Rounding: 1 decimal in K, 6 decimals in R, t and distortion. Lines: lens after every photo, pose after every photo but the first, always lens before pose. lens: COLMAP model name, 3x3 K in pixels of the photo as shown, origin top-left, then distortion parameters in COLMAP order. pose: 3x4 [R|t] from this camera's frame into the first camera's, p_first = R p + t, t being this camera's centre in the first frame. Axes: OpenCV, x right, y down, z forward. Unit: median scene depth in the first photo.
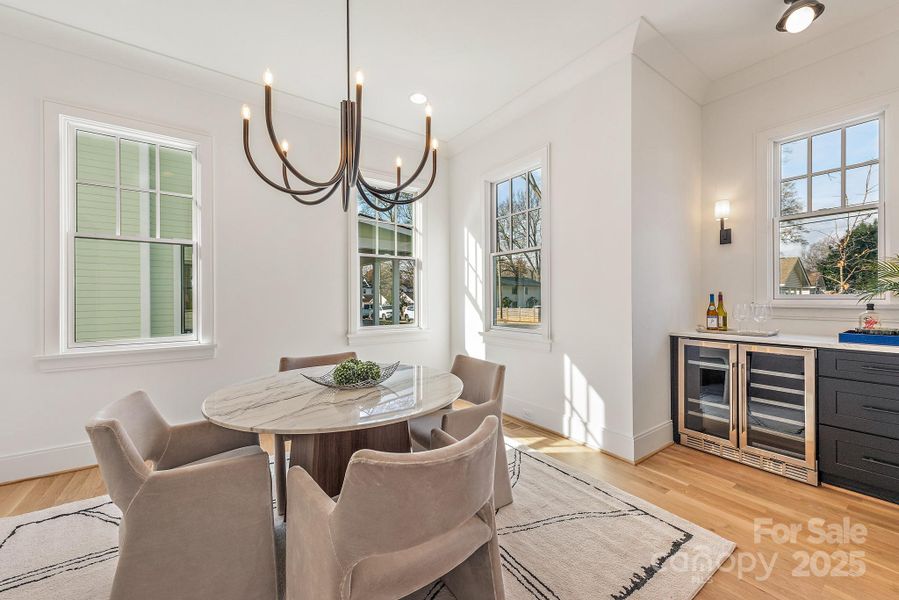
lens RADIAL K [[354.0, 0, 448.2], [0, 354.0, 300.0], [0, 0, 1]] dist [0.000576, -0.000369]
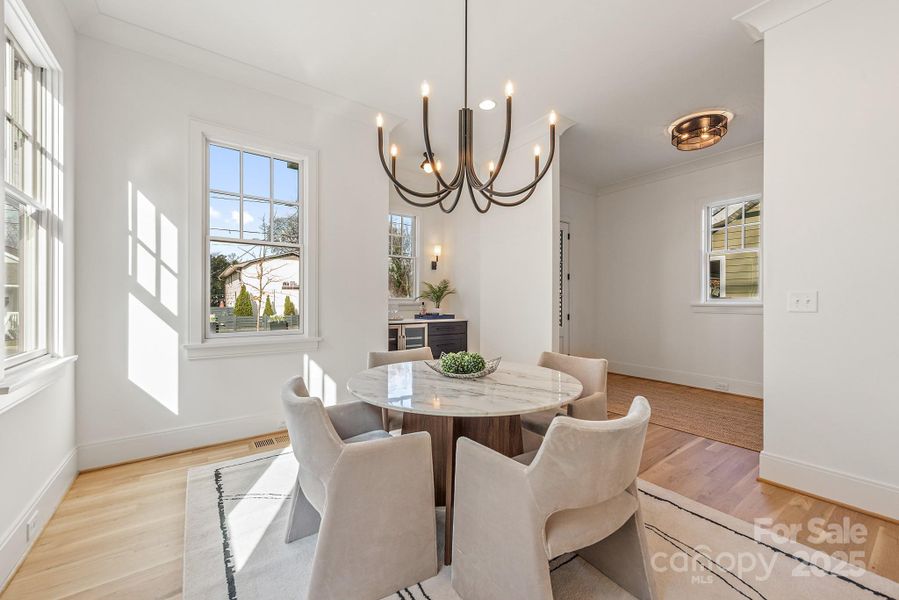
lens RADIAL K [[354.0, 0, 448.9], [0, 354.0, 300.4], [0, 0, 1]] dist [0.000576, -0.000369]
pose [[-0.022962, 0.003036, 0.999732, -0.994552], [-0.000996, 0.999995, -0.003060, 0.004807], [-0.999736, -0.001066, -0.022958, 0.805333]]
